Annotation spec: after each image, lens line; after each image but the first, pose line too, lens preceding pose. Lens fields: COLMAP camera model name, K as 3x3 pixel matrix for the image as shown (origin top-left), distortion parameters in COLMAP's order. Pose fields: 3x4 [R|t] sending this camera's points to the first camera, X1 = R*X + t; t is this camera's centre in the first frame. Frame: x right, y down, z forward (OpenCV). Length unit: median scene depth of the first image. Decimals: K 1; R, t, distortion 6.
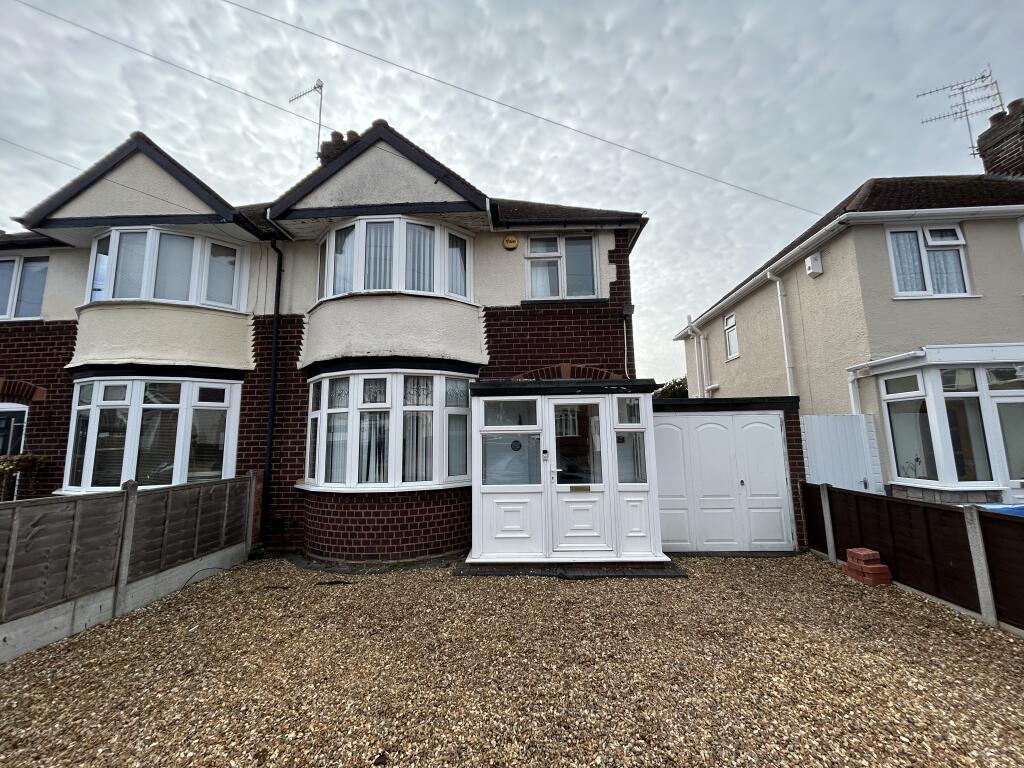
lens RADIAL K [[411.4, 0, 512.0], [0, 411.4, 384.0], [0, 0, 1]] dist [-0.002788, 0.000750]
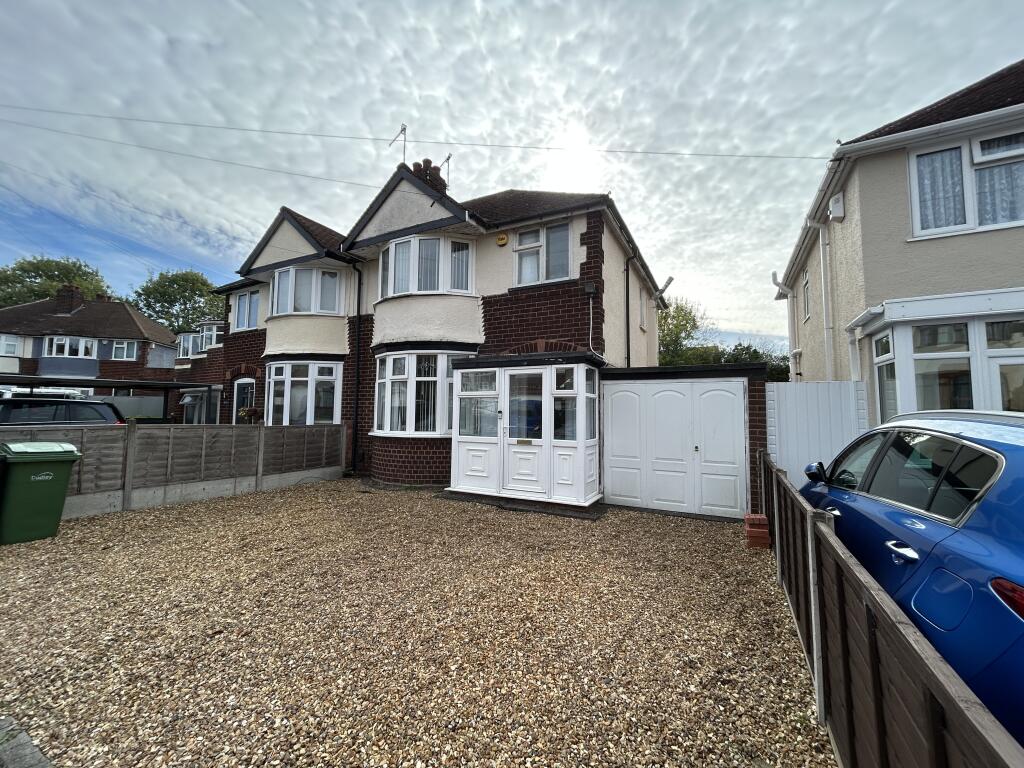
lens RADIAL K [[411.4, 0, 512.0], [0, 411.4, 384.0], [0, 0, 1]] dist [-0.002788, 0.000750]
pose [[0.904600, -0.004340, -0.426240, 0.574493], [0.033558, 0.997570, 0.061062, 0.002498], [0.424939, -0.069540, 0.902547, -0.105063]]
